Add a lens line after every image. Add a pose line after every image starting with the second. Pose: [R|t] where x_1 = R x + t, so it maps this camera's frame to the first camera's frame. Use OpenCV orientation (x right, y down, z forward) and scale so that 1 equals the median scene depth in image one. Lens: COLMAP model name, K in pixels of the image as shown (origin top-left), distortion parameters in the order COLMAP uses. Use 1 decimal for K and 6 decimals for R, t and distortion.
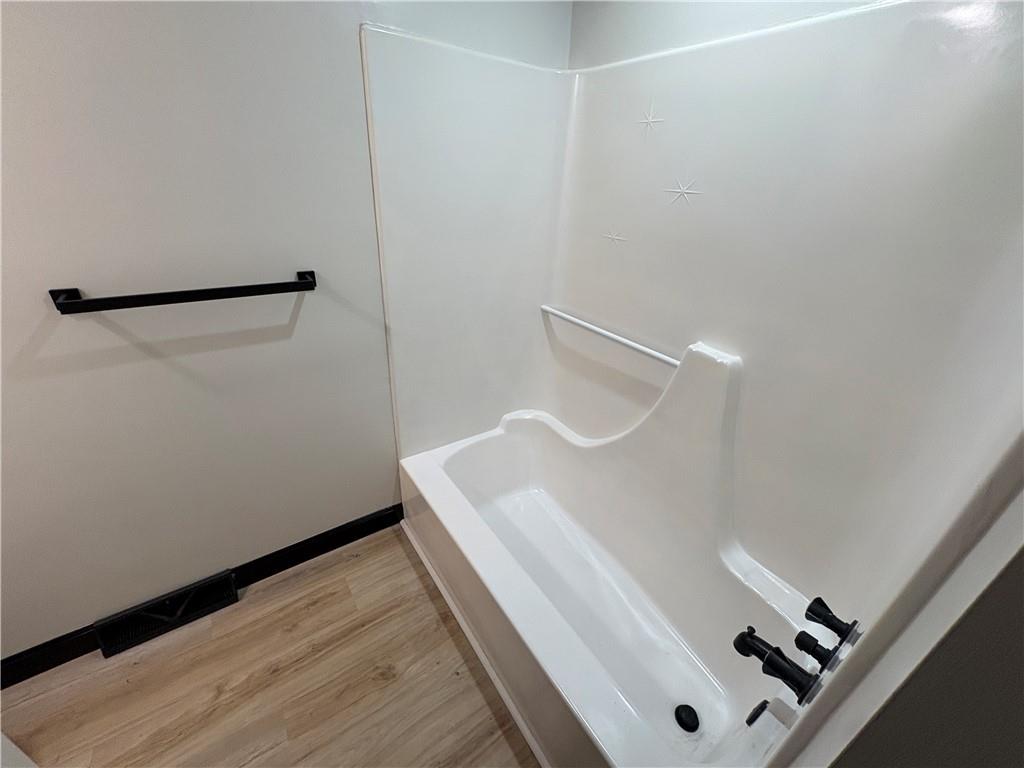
lens RADIAL K [[408.0, 0, 509.7], [0, 408.0, 385.6], [0, 0, 1]] dist [0.000458, 0.000080]
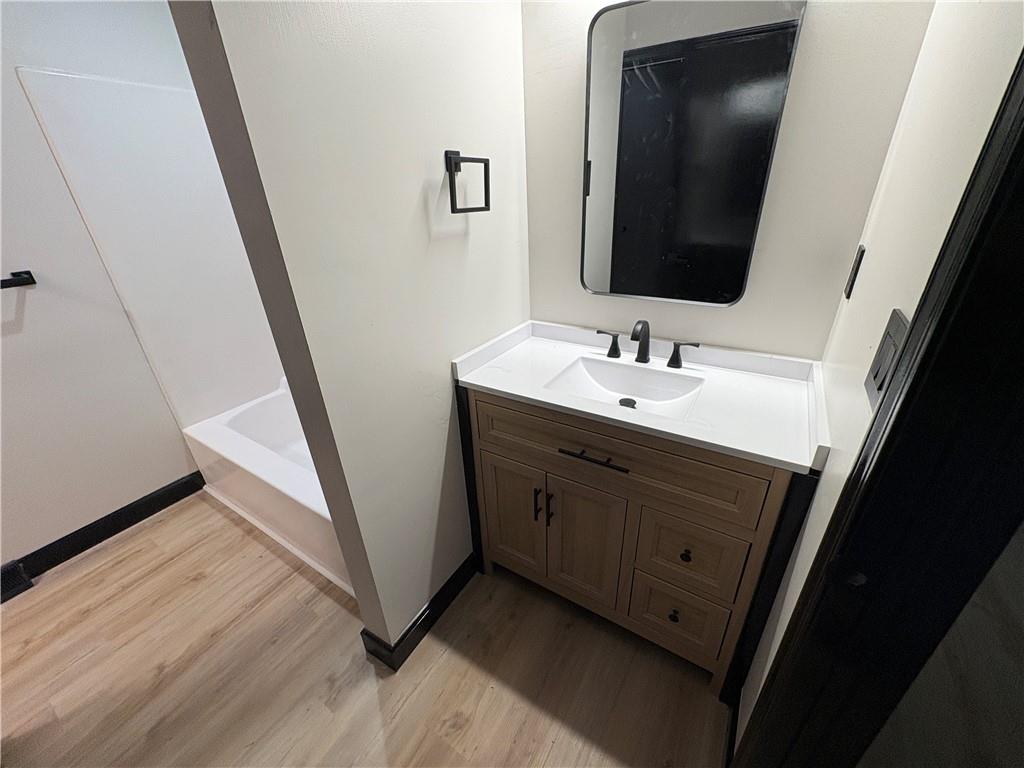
lens RADIAL K [[408.0, 0, 516.5], [0, 408.0, 384.2], [0, 0, 1]] dist [0.000458, 0.000080]
pose [[0.916020, -0.246258, 0.316645, 0.317597], [0.253942, 0.967062, 0.017468, 0.326649], [-0.310517, 0.064409, 0.948383, -0.490633]]
